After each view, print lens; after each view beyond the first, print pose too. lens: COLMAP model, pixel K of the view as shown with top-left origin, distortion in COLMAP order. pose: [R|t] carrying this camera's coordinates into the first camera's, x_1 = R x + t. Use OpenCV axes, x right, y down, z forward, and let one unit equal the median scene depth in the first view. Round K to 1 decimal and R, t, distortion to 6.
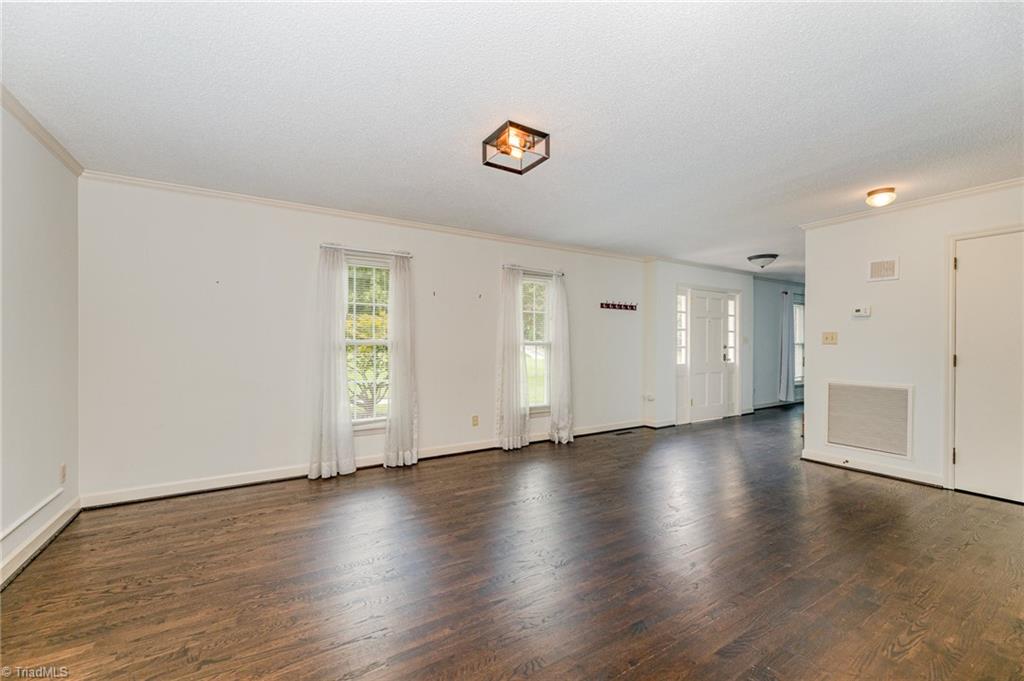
lens RADIAL K [[417.4, 0, 511.0], [0, 417.4, 342.0], [0, 0, 1]] dist [-0.001380, 0.000443]
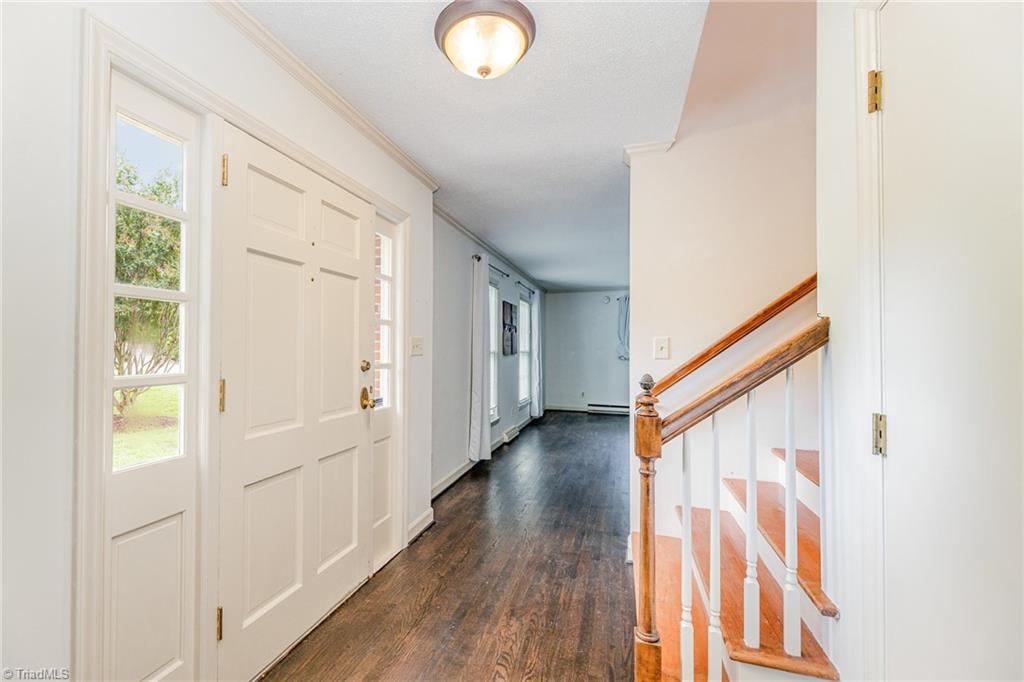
lens RADIAL K [[417.4, 0, 504.6], [0, 417.4, 342.7], [0, 0, 1]] dist [-0.001380, 0.000443]
pose [[0.725994, 0.012943, 0.687579, 0.358641], [-0.006185, 0.999905, -0.012292, -0.002817], [-0.687673, 0.004671, 0.726005, 0.674214]]
